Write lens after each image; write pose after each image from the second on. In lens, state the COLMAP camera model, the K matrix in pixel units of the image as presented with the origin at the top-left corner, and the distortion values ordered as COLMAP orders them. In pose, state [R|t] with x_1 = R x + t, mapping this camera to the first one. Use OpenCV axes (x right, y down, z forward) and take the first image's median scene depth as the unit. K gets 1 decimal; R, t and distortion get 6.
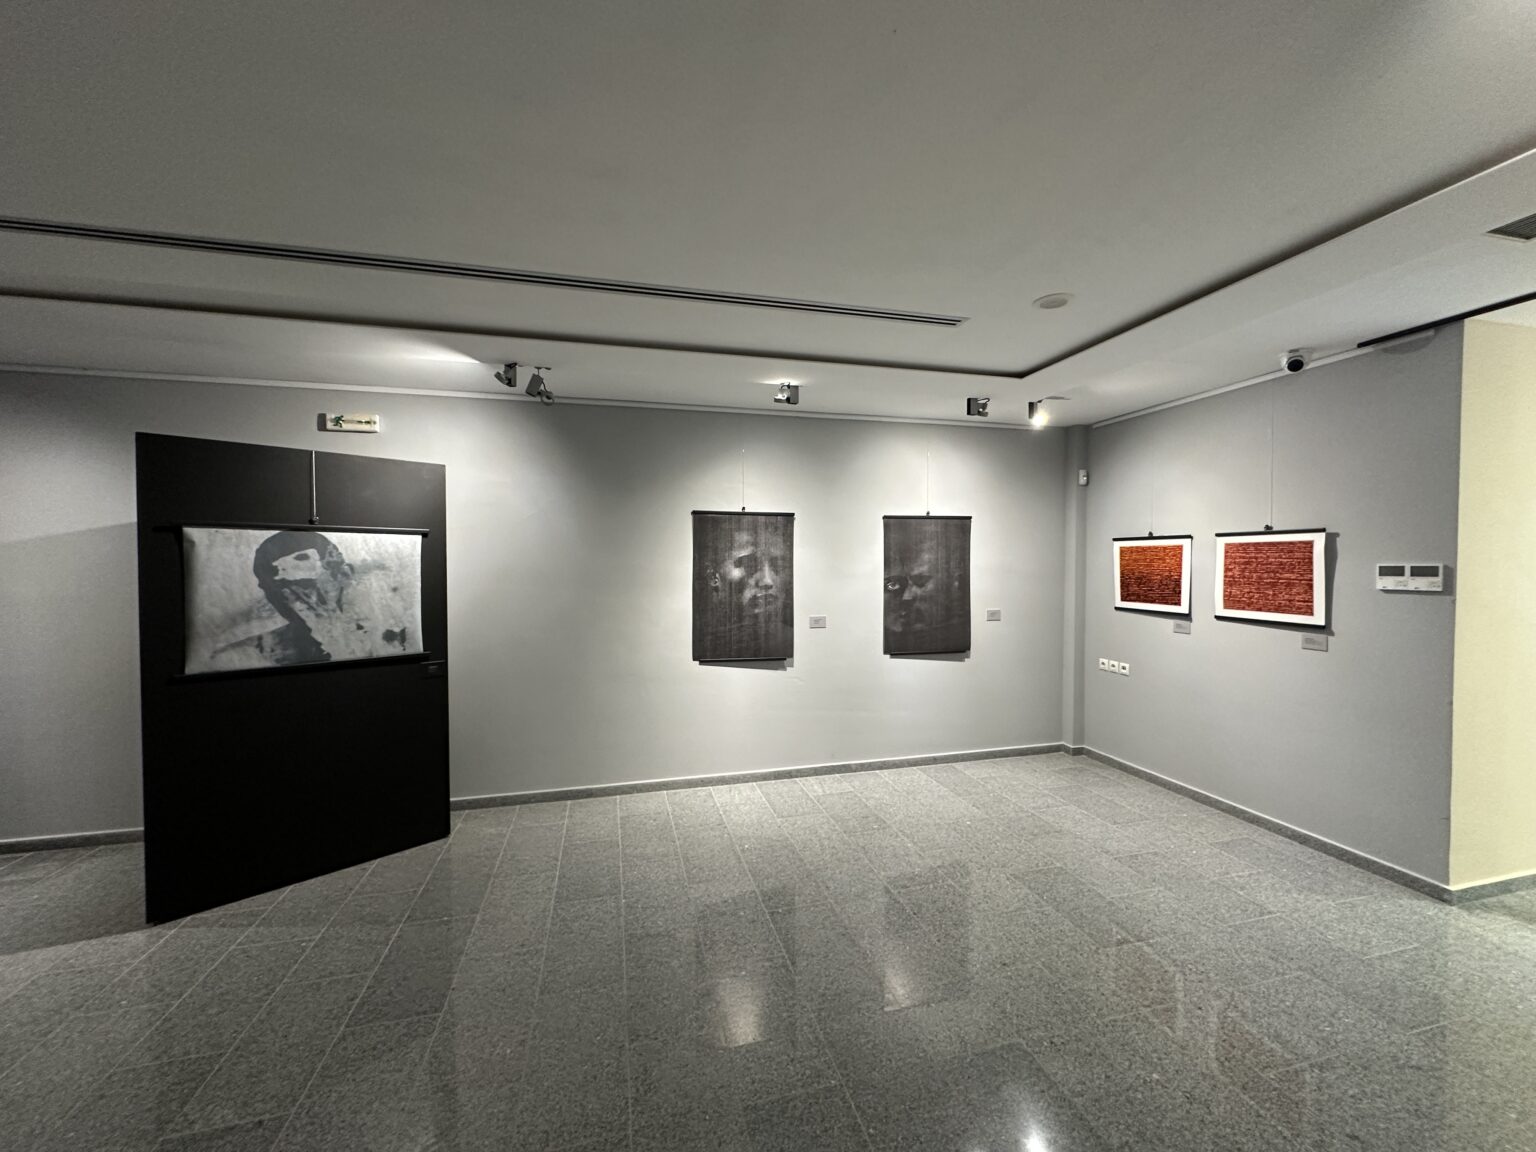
lens RADIAL K [[609.2, 0, 768.0], [0, 609.2, 576.0], [0, 0, 1]] dist [0.000460, 0.000013]
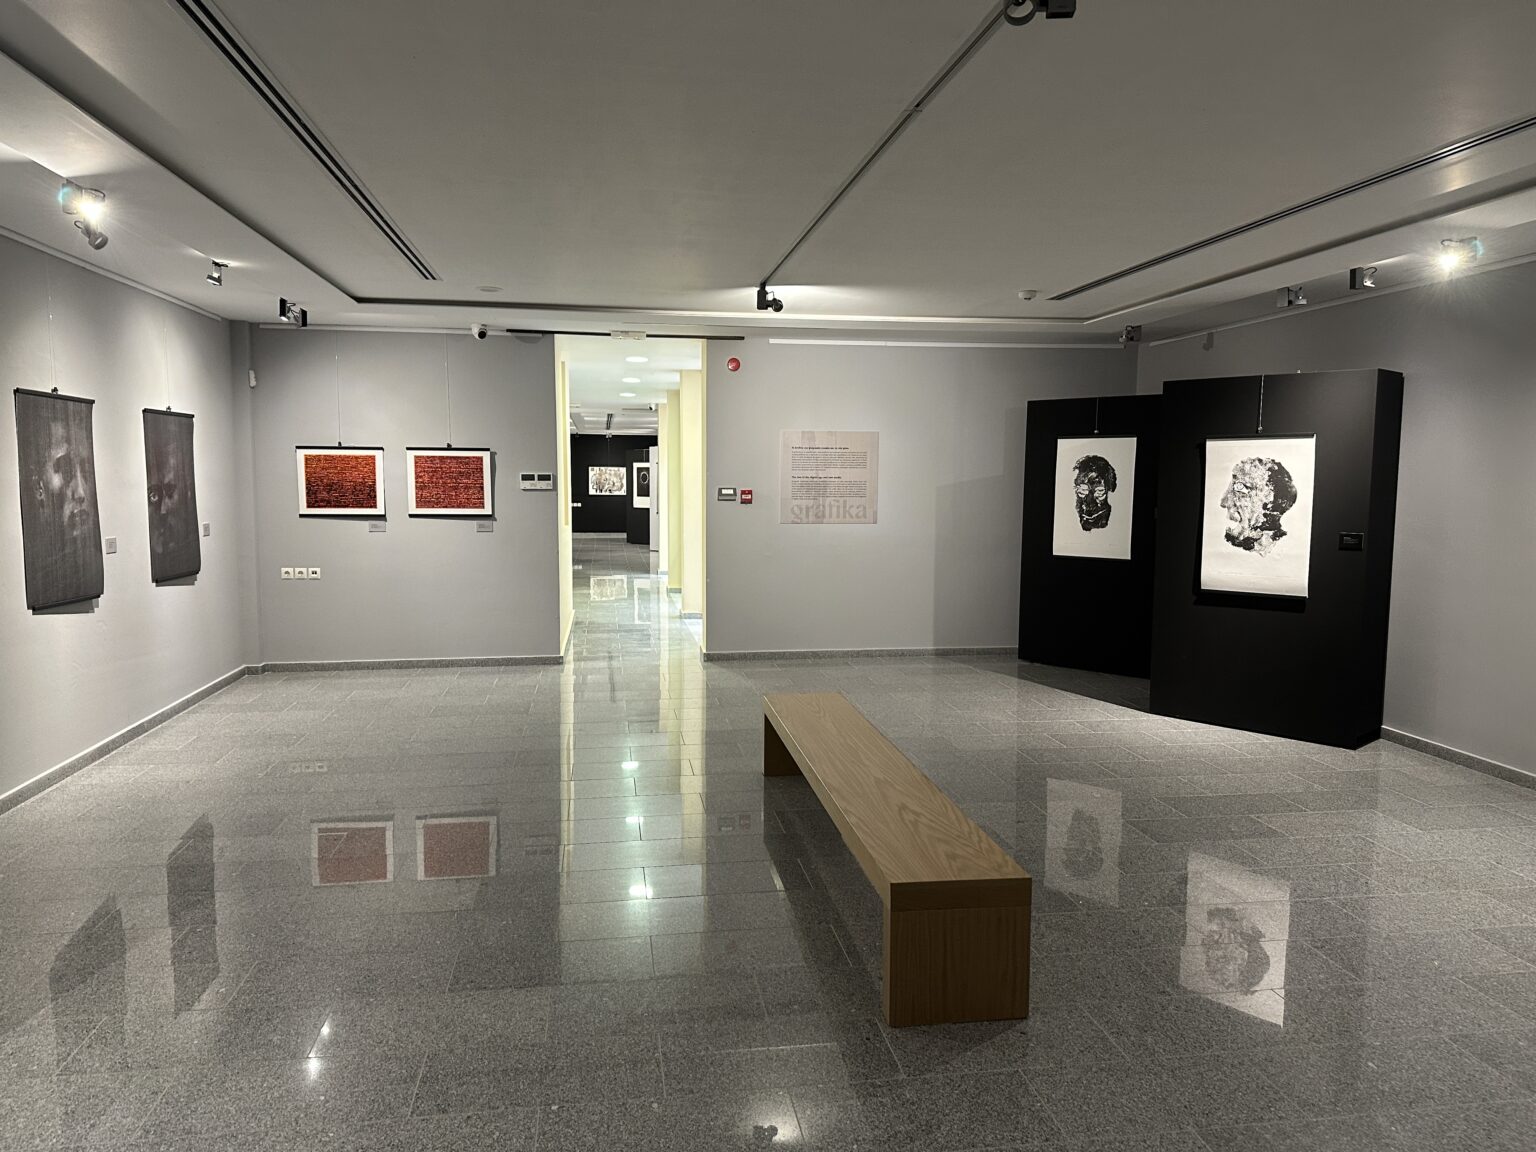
lens RADIAL K [[1076.6, 0, 768.0], [0, 1076.6, 576.0], [0, 0, 1]] dist [-0.002670, -0.001154]
pose [[0.100811, -0.089018, 0.990915, -1.233457], [0.013763, 0.996019, 0.088076, 0.006801], [-0.994810, 0.004759, 0.101634, 0.051174]]
